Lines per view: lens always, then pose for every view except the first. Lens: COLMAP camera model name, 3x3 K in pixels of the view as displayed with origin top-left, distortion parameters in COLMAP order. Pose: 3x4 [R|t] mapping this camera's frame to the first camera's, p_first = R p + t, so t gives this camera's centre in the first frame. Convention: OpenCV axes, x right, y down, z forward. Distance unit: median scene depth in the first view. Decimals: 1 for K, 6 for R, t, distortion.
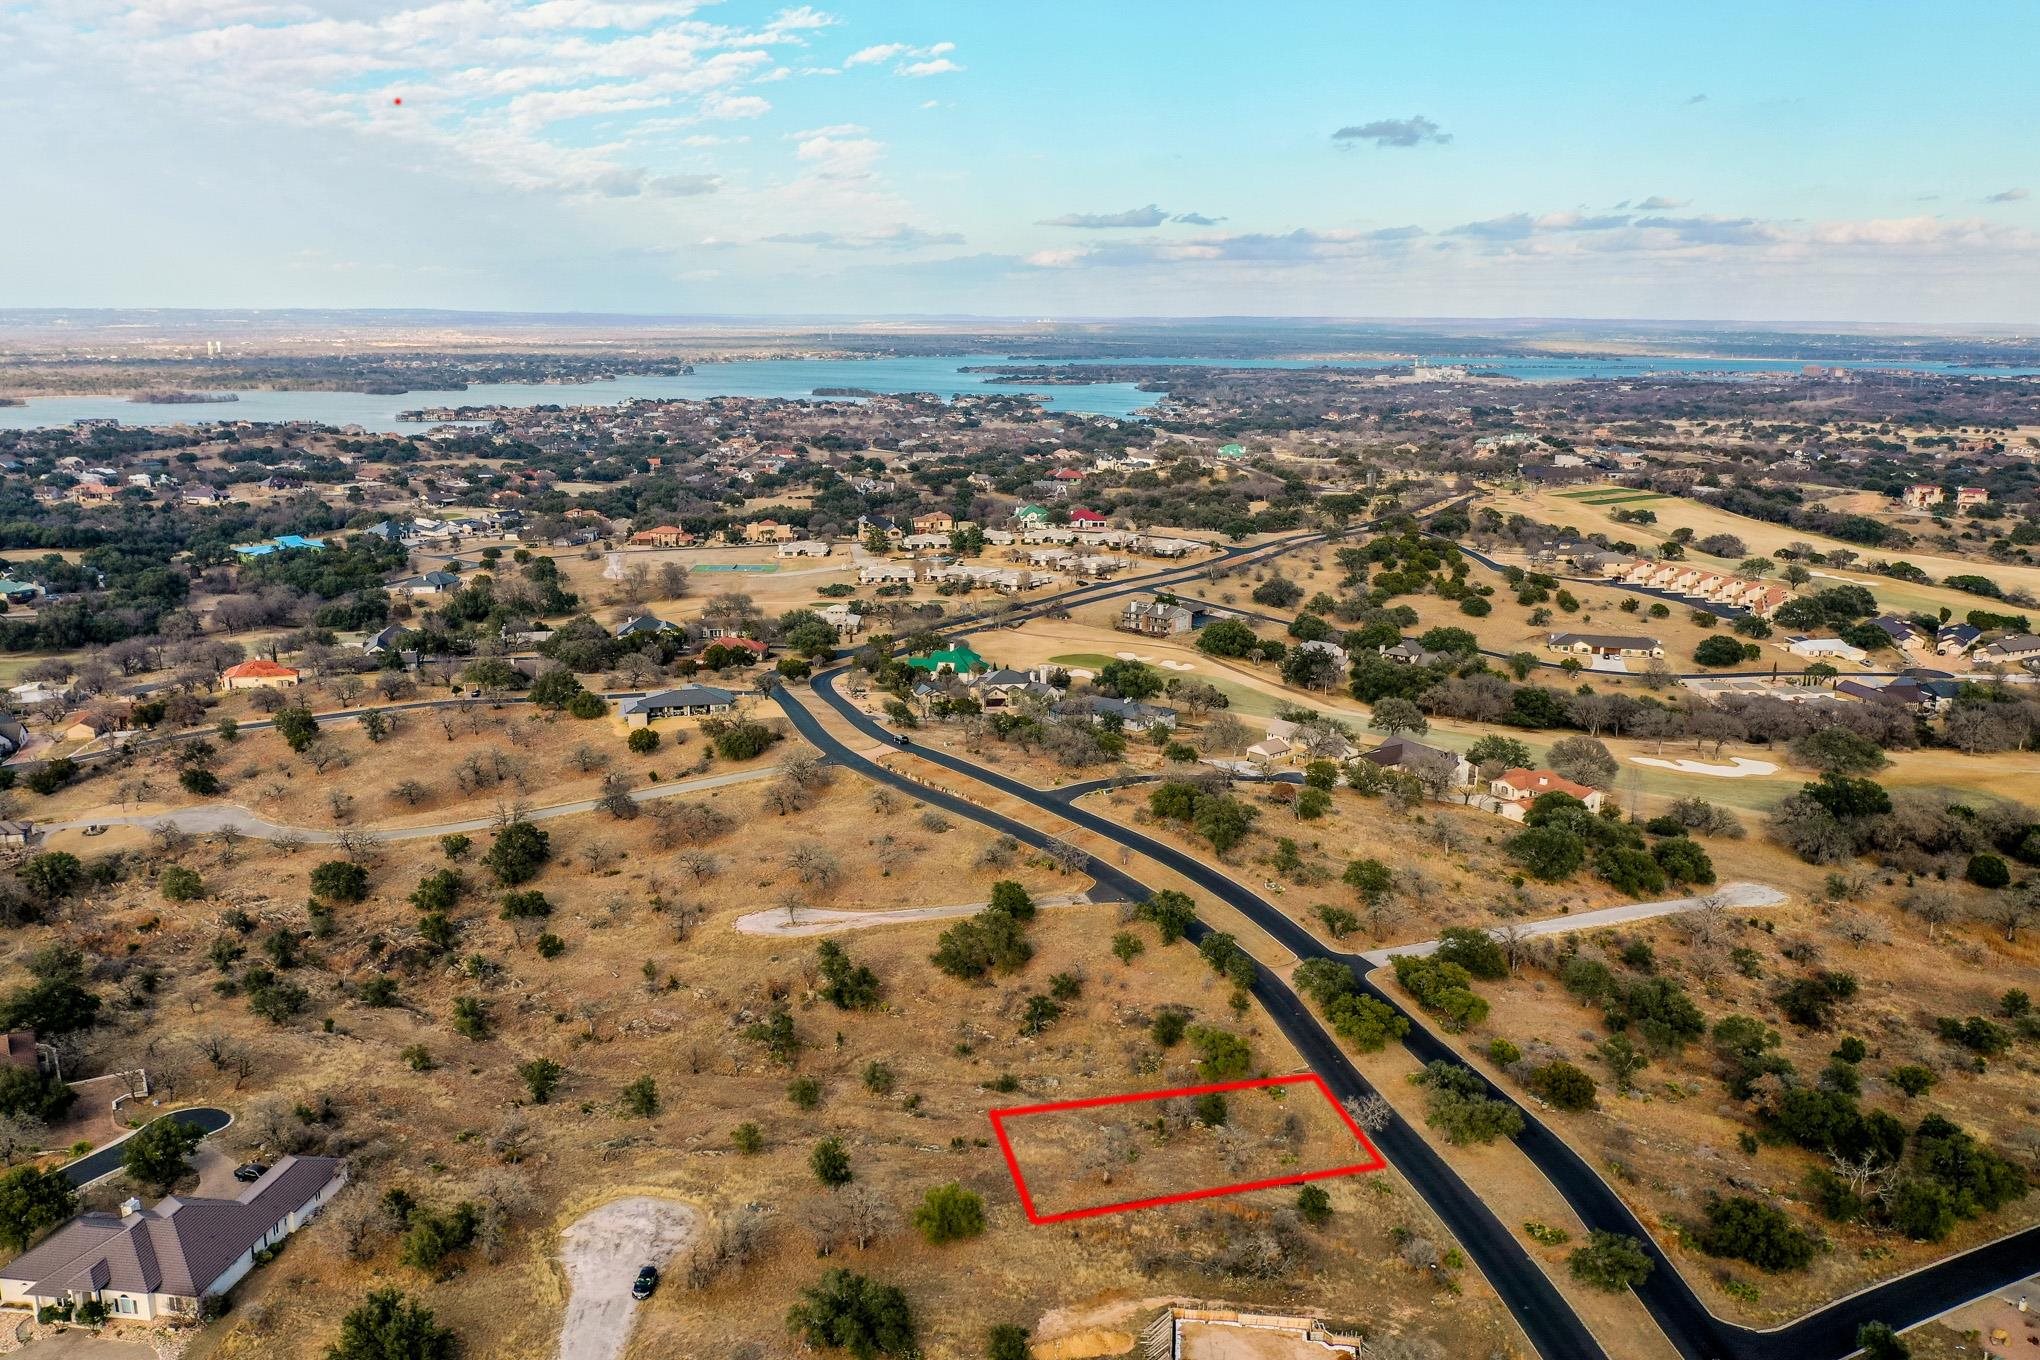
lens RADIAL K [[1608.5, 0, 1020.0], [0, 1608.5, 680.0], [0, 0, 1]] dist [0.001789, -0.001501]
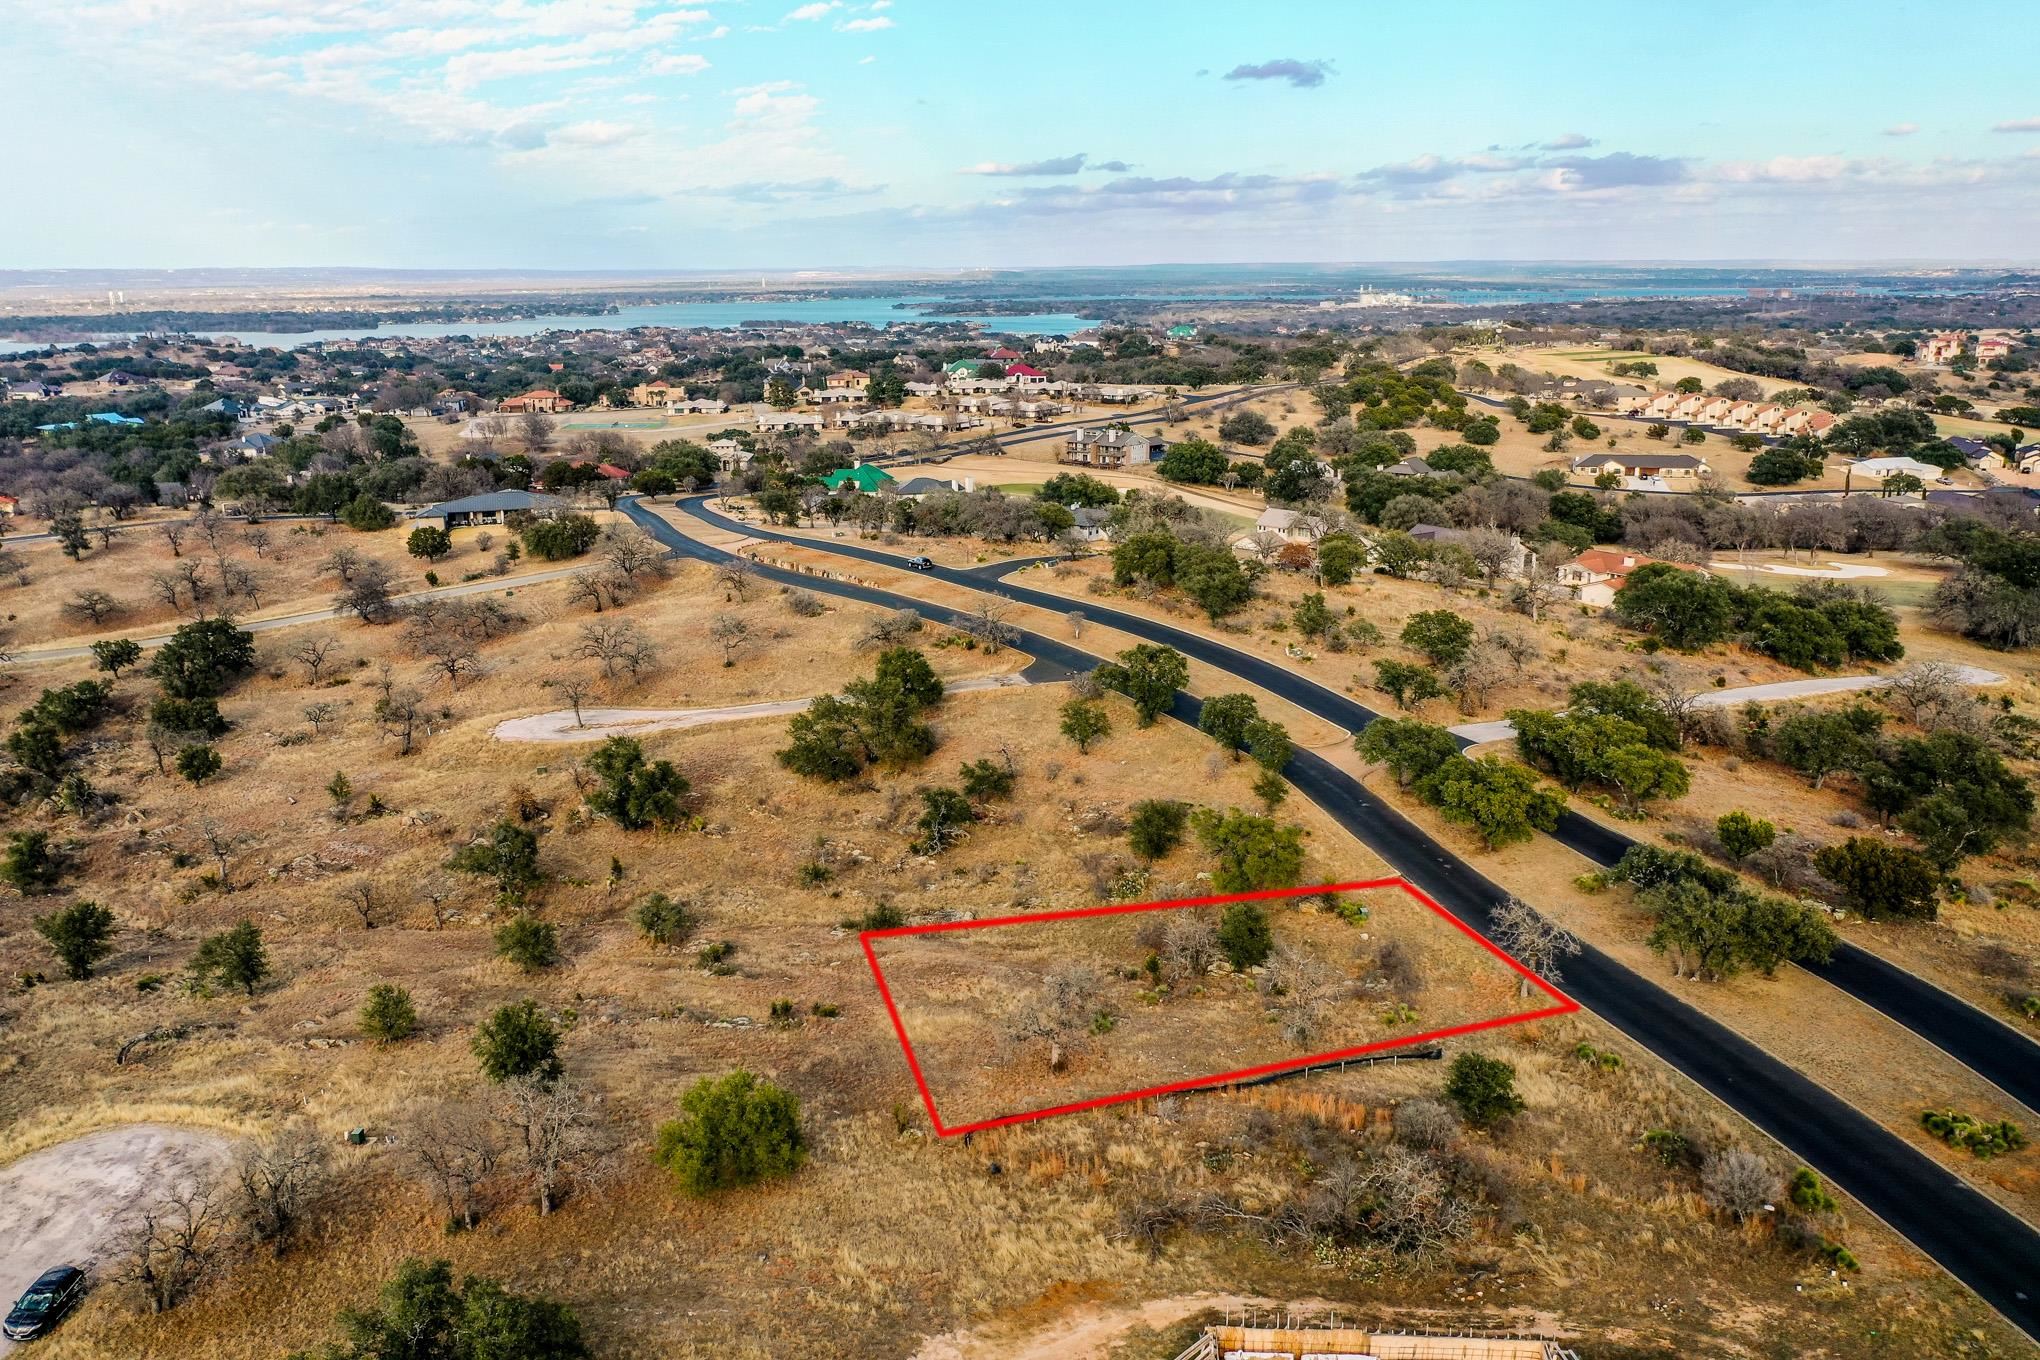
lens RADIAL K [[1608.5, 0, 1020.0], [0, 1608.5, 680.0], [0, 0, 1]] dist [0.001789, -0.001501]
pose [[0.999196, -0.023505, 0.032493, 0.018780], [0.022586, 0.999343, 0.028353, 0.115466], [-0.033138, -0.027597, 0.999070, 0.325733]]
